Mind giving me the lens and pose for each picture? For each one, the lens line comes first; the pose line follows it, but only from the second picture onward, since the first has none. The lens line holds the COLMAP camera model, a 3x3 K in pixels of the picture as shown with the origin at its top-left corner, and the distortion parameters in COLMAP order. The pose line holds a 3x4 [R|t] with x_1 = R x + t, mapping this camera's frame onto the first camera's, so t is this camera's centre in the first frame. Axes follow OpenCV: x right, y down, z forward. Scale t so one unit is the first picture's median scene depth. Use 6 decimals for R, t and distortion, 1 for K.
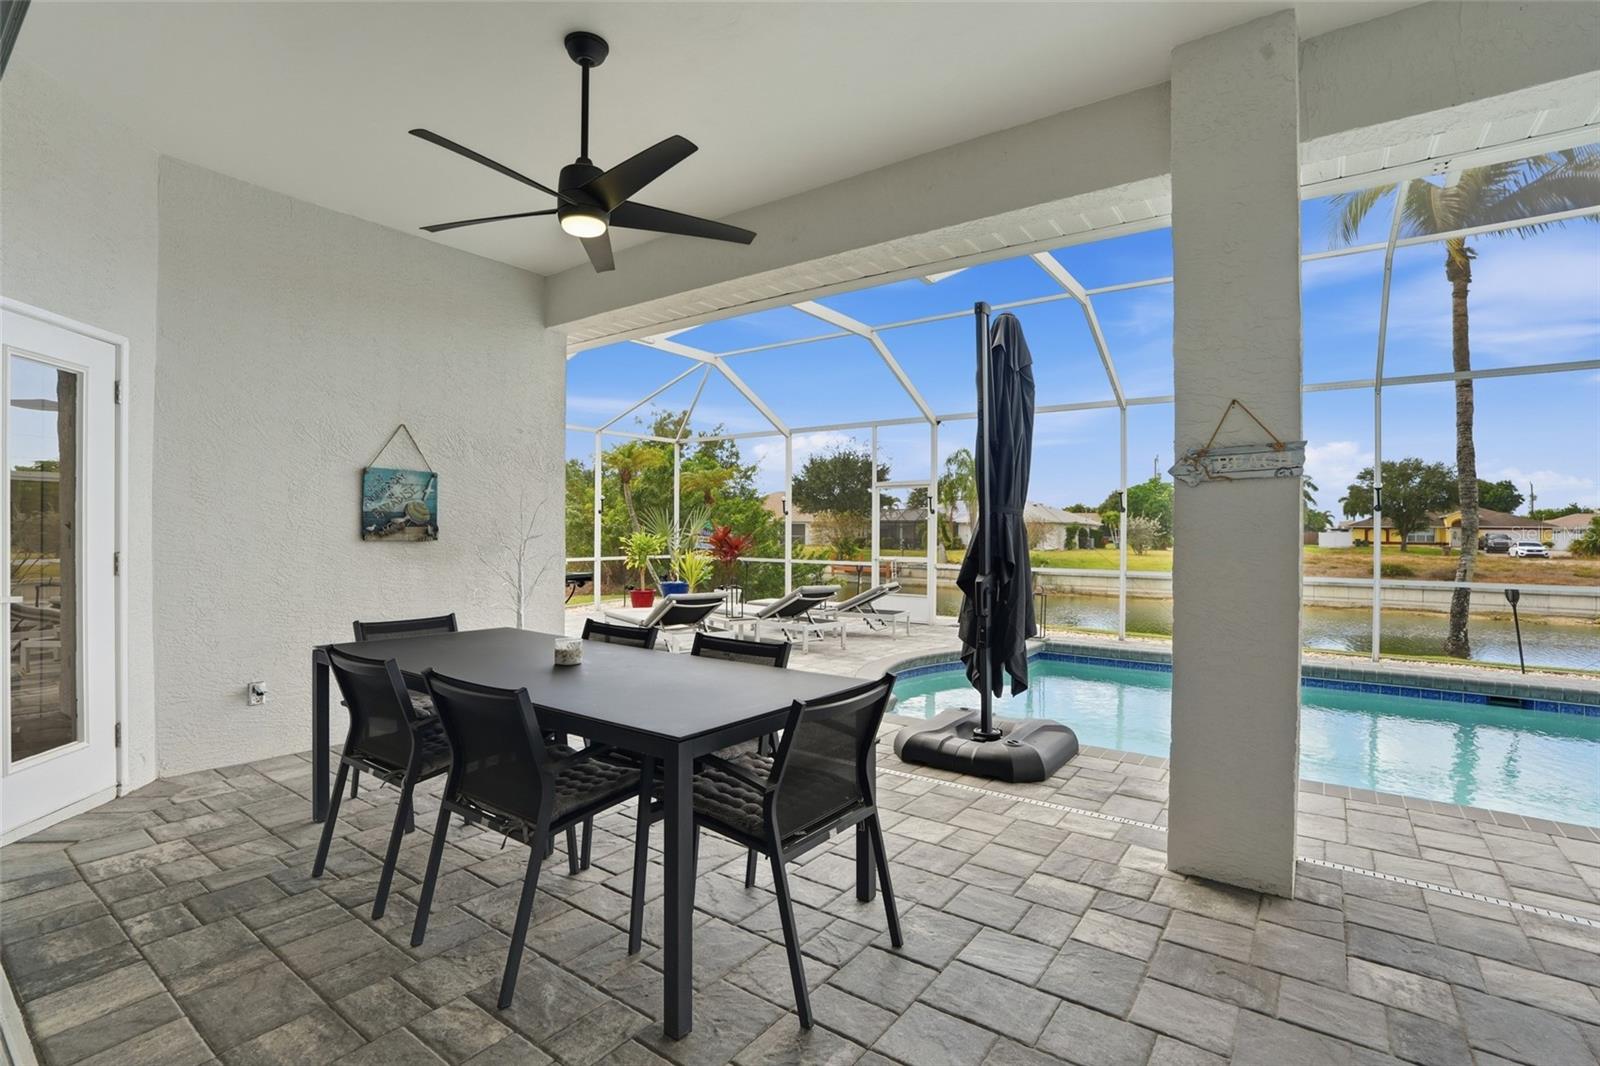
lens RADIAL K [[742.0, 0, 805.6], [0, 742.0, 530.5], [0, 0, 1]] dist [-0.070825, 0.027149]
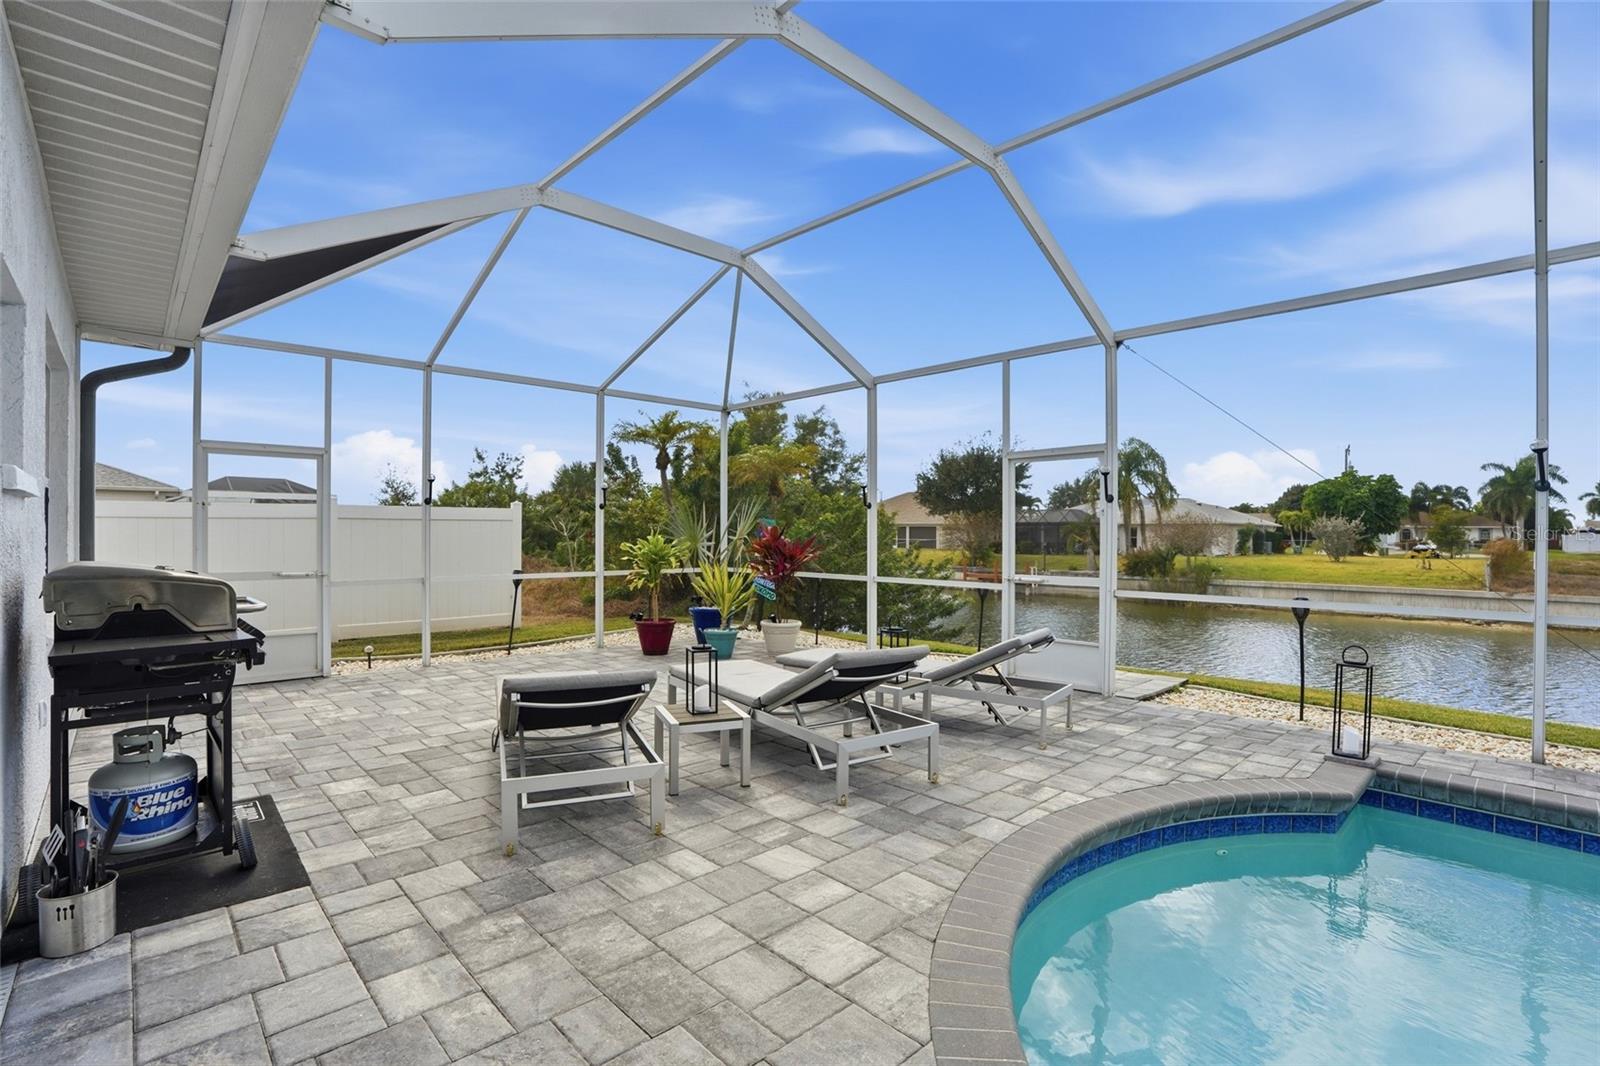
lens RADIAL K [[742.0, 0, 805.6], [0, 742.0, 530.5], [0, 0, 1]] dist [-0.070825, 0.027149]
pose [[0.983604, -0.002323, -0.180327, 0.009016], [0.001540, 0.999989, -0.004481, 0.000288], [0.180336, 0.004129, 0.983596, 0.083842]]
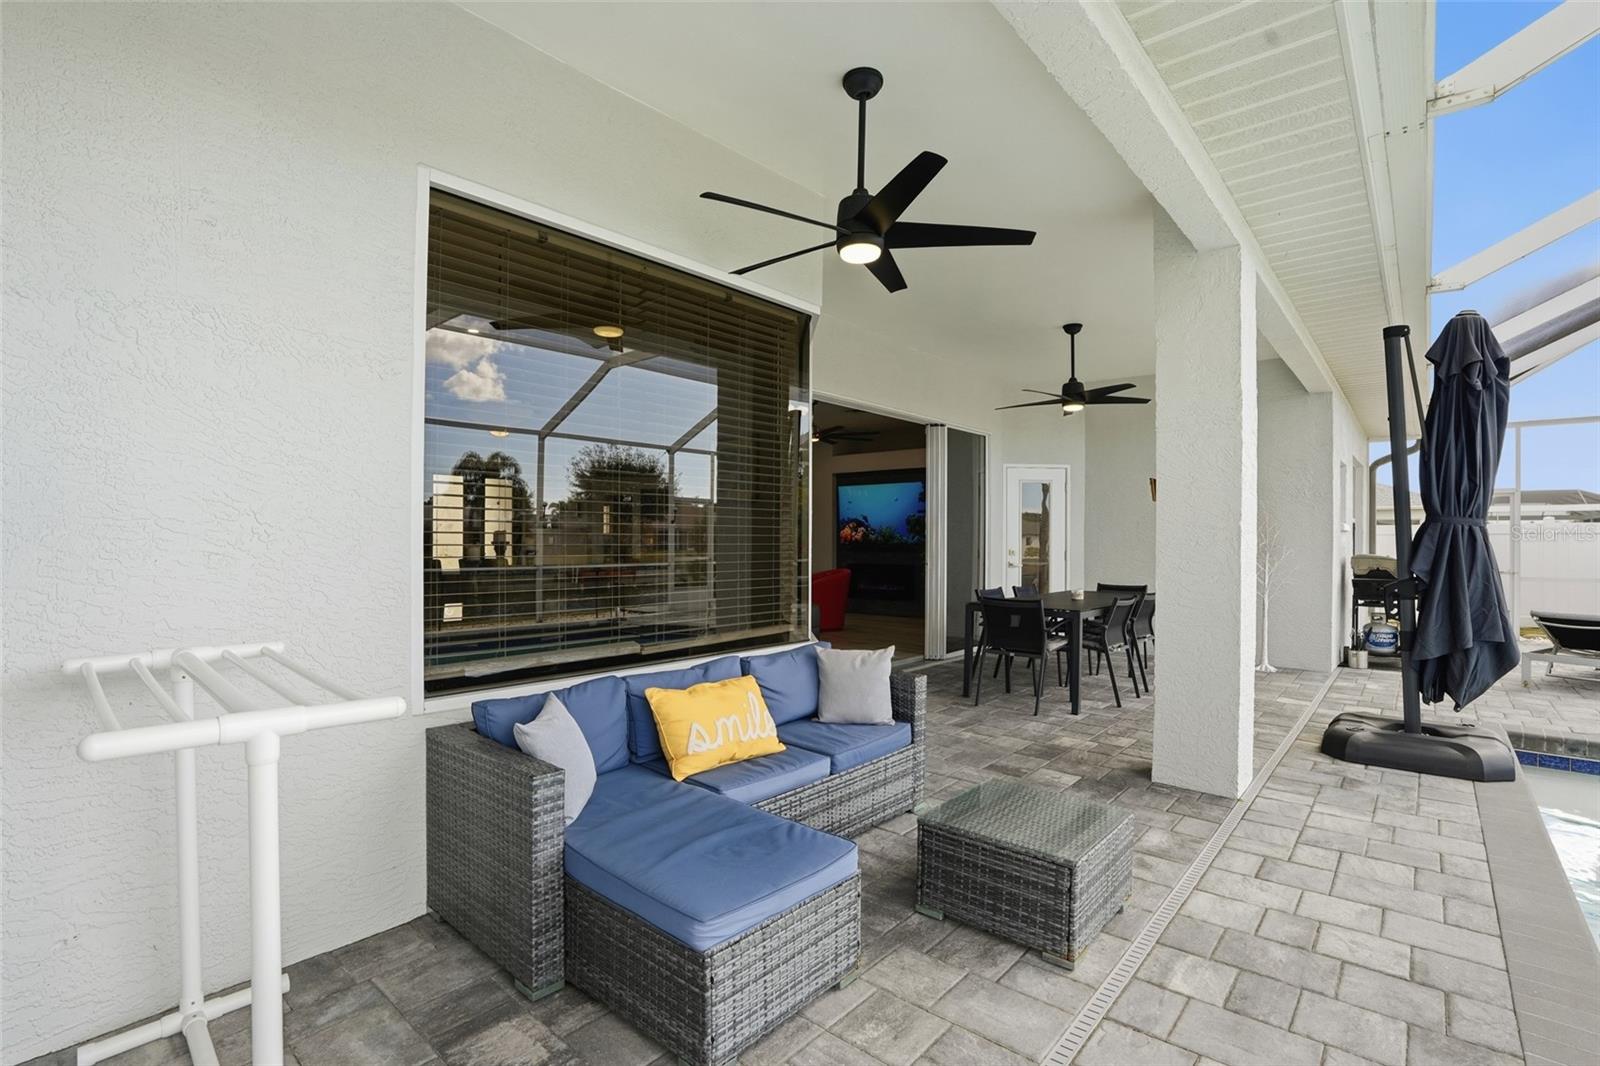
lens RADIAL K [[742.0, 0, 805.6], [0, 742.0, 530.5], [0, 0, 1]] dist [-0.070825, 0.027149]
pose [[-0.092069, -0.020279, -0.995546, 0.112616], [-0.005642, 0.999787, -0.019843, 0.001070], [0.995737, 0.003790, -0.092163, 0.020262]]
